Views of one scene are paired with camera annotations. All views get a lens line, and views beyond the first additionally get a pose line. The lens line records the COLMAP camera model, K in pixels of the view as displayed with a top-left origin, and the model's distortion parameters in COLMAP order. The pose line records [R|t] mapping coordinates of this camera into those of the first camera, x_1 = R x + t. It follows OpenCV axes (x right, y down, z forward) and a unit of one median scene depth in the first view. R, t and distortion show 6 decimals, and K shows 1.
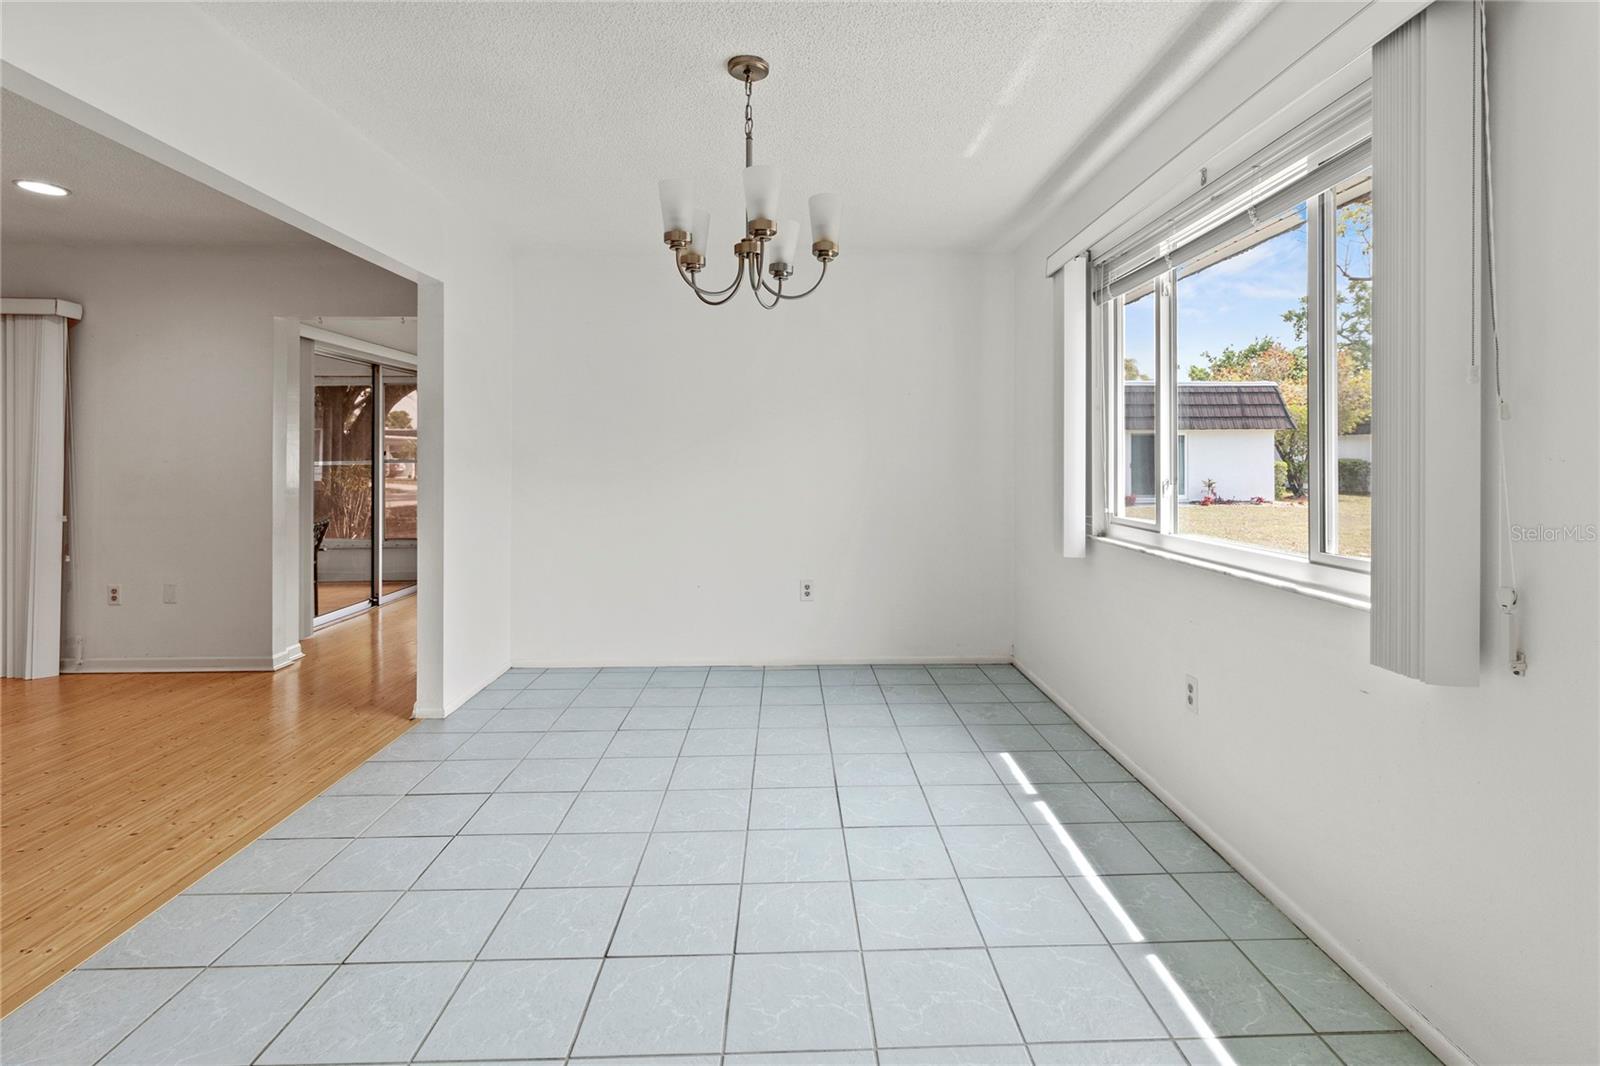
lens RADIAL K [[760.5, 0, 799.3], [0, 760.5, 472.2], [0, 0, 1]] dist [-0.003374, -0.000723]
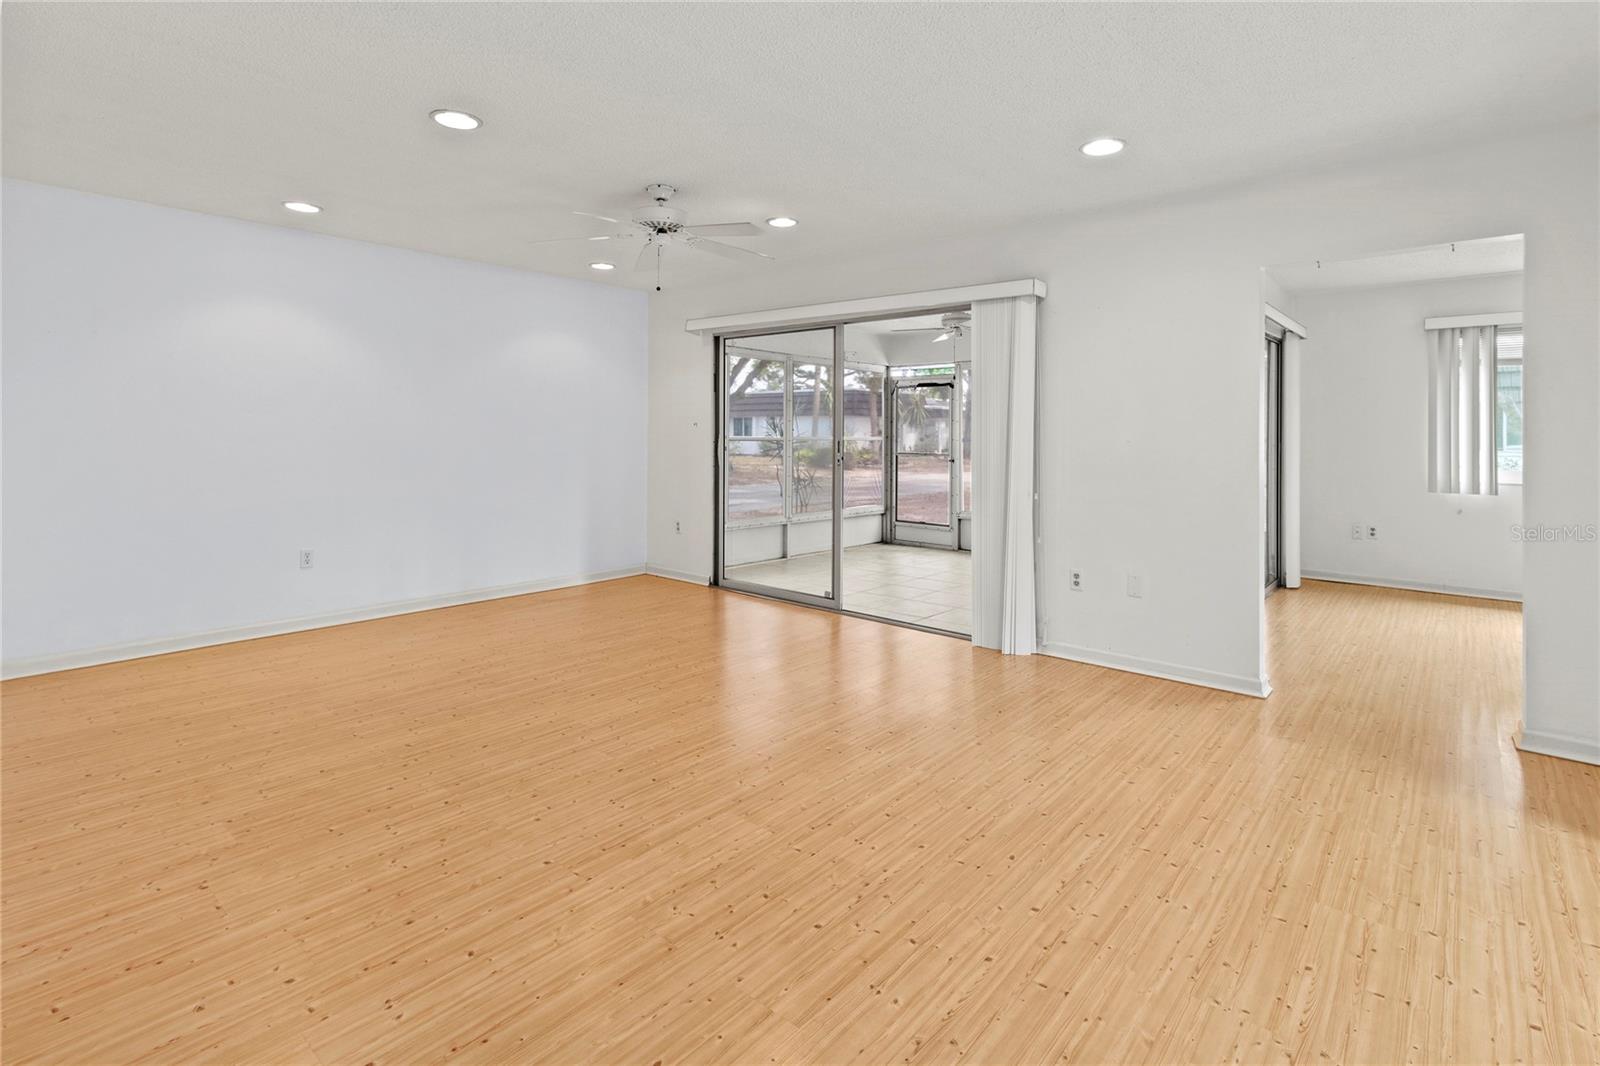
lens RADIAL K [[760.5, 0, 774.8], [0, 760.5, 431.3], [0, 0, 1]] dist [-0.003374, -0.000723]
pose [[0.715960, 0.000660, -0.698141, -0.515232], [-0.014936, 0.999785, -0.014373, -0.005795], [0.697981, 0.020718, 0.715816, 0.043334]]
